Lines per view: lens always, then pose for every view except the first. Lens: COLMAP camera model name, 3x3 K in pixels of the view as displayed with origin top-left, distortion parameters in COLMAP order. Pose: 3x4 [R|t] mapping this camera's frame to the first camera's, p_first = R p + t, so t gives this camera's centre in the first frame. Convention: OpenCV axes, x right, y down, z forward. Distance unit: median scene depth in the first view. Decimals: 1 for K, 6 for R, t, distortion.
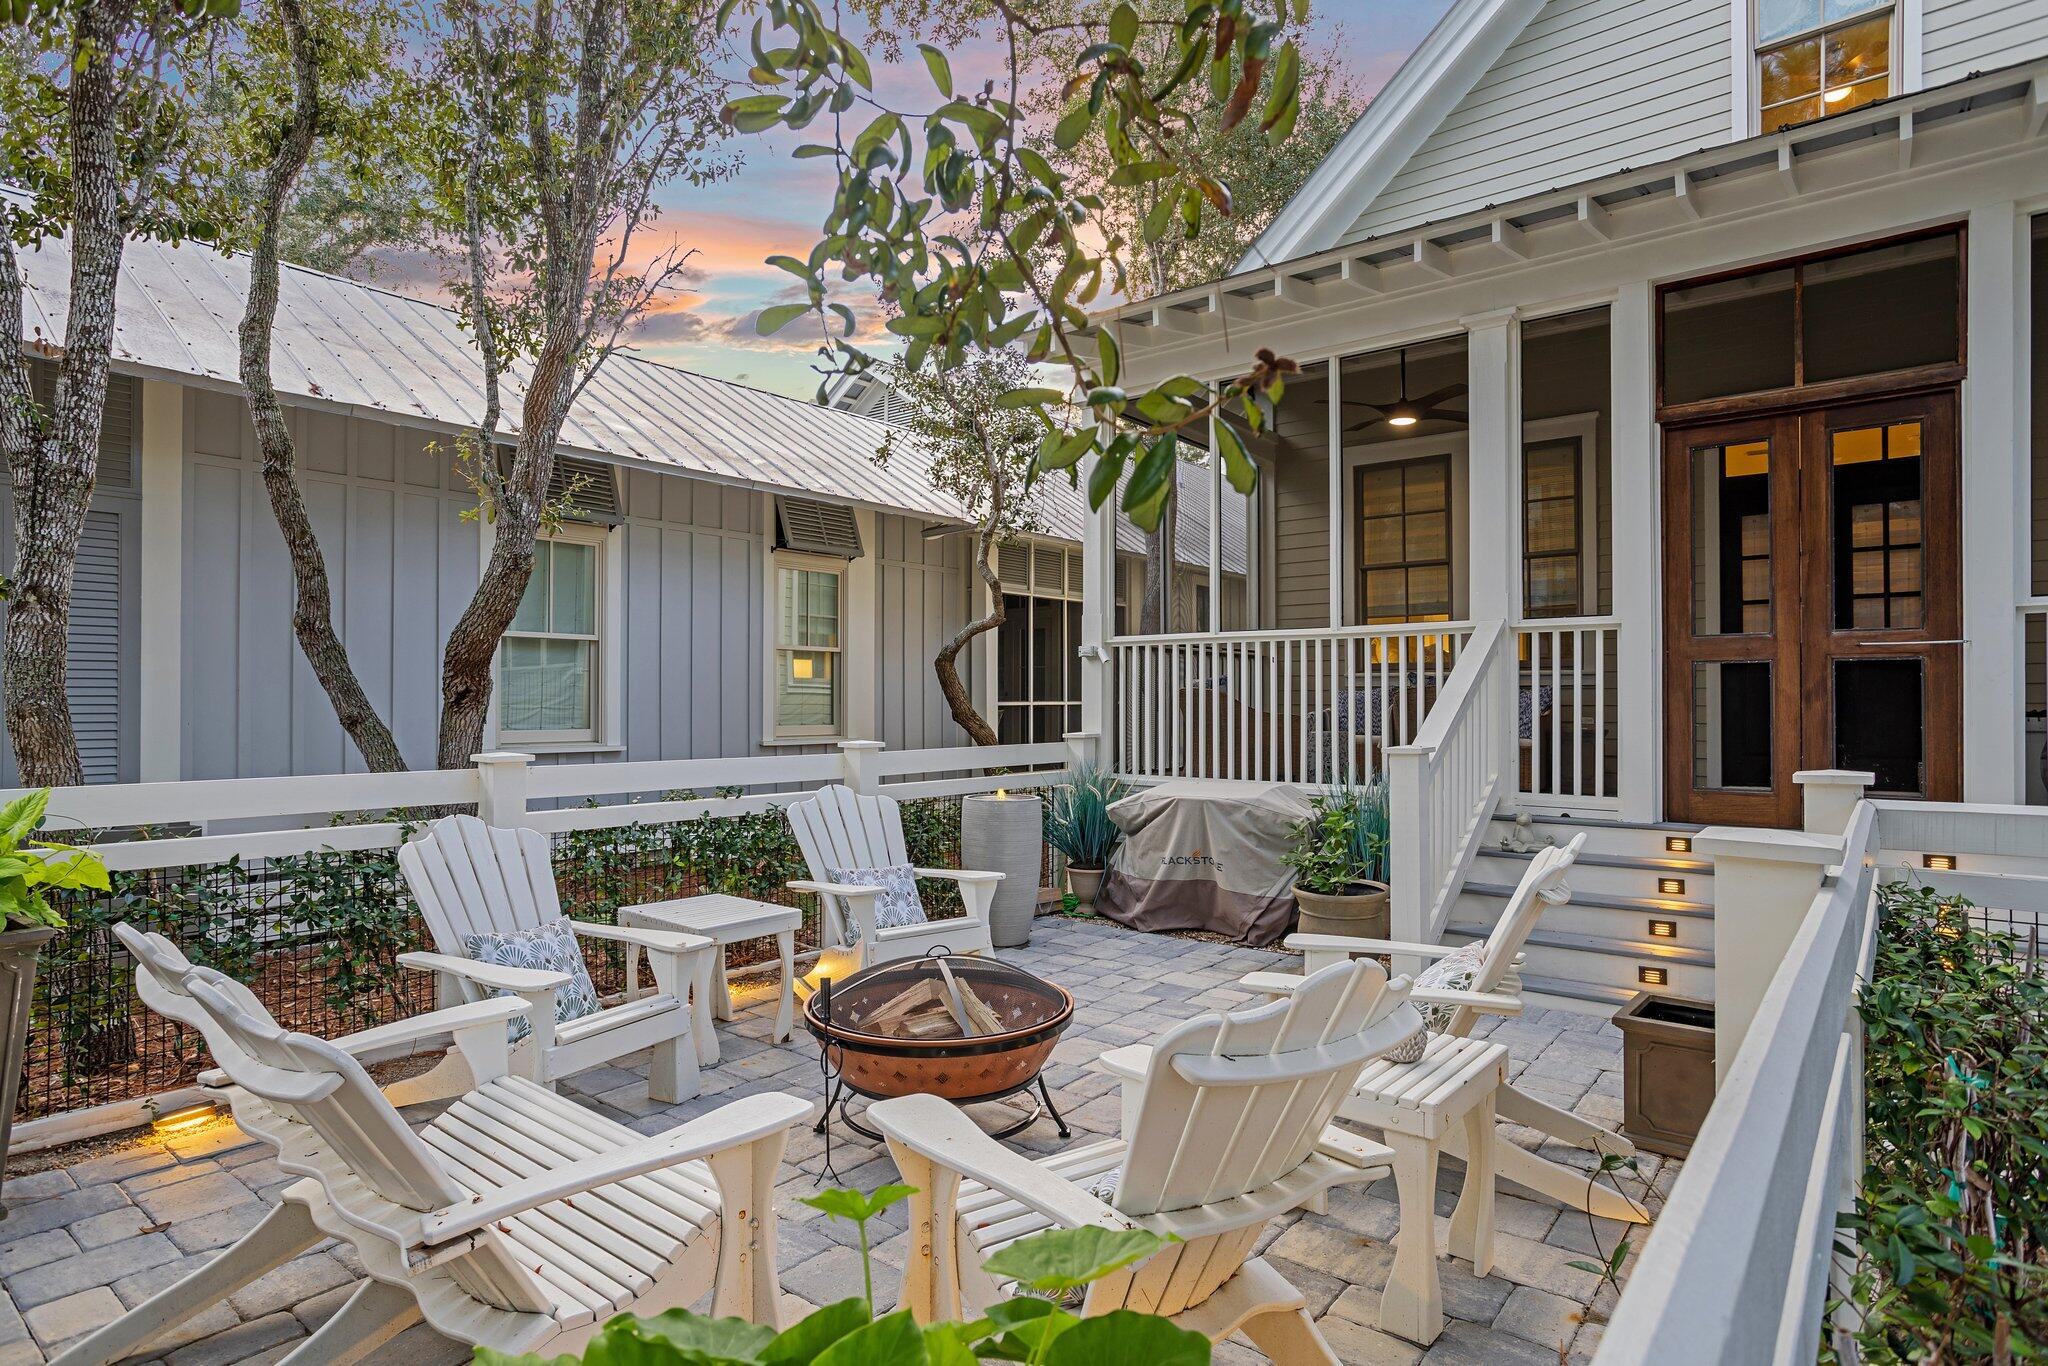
lens RADIAL K [[1129.8, 0, 1024.0], [0, 1129.8, 683.0], [0, 0, 1]] dist [0.080345, 0.000921]
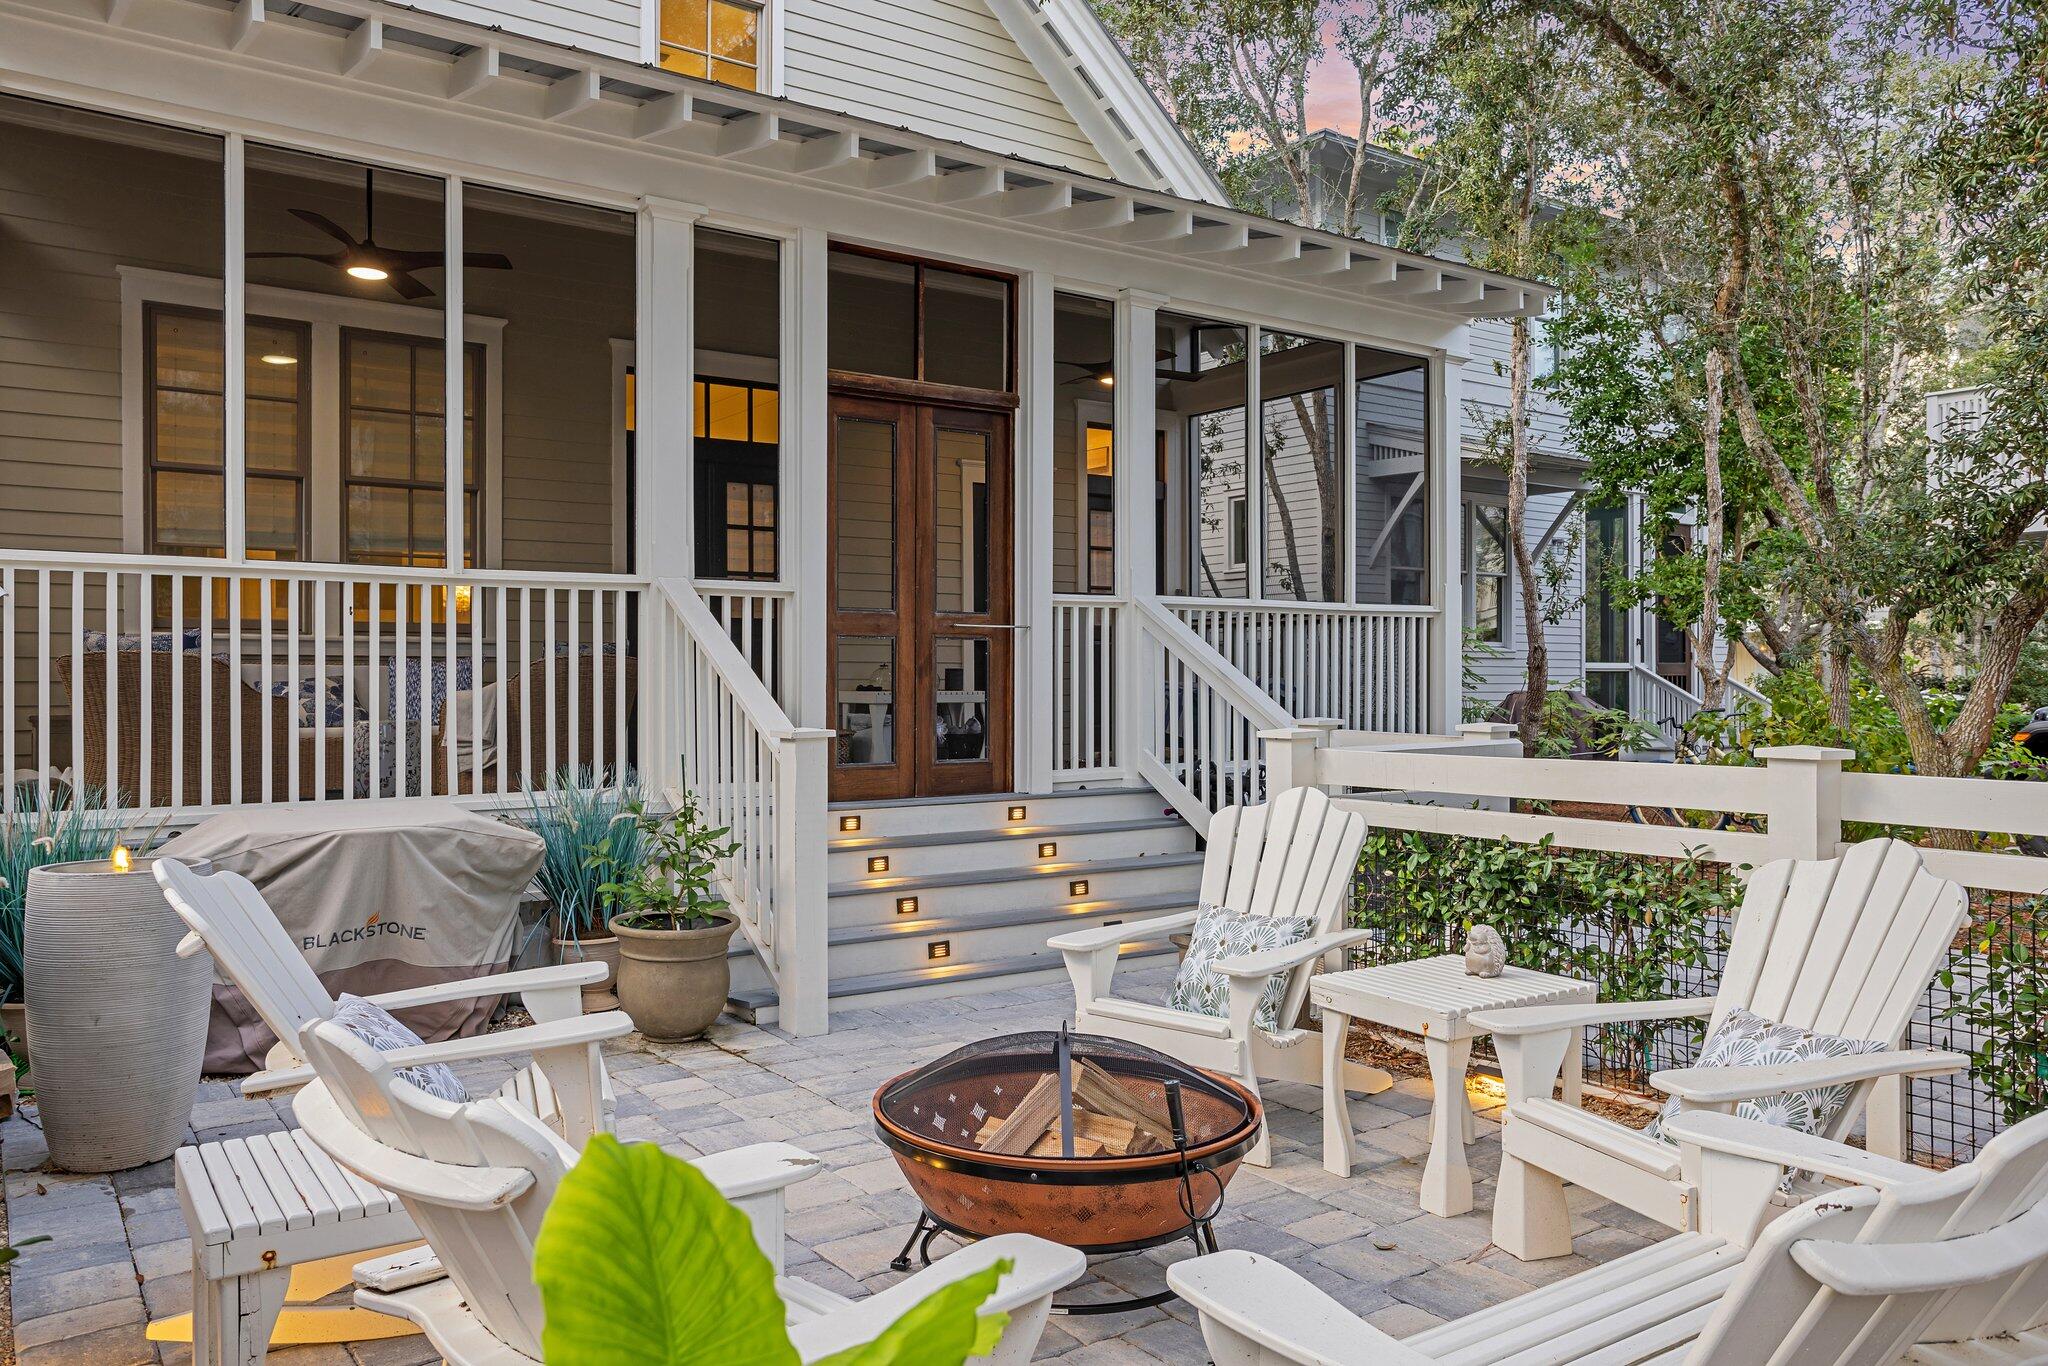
lens RADIAL K [[1558.0, 0, 1024.0], [0, 1558.0, 683.0], [0, 0, 1]] dist [0.047911, -0.000185]
pose [[0.329622, -0.000456, 0.944113, -0.567765], [-0.016699, 0.999841, 0.006313, 0.009335], [-0.943965, -0.017846, 0.329561, 0.392428]]
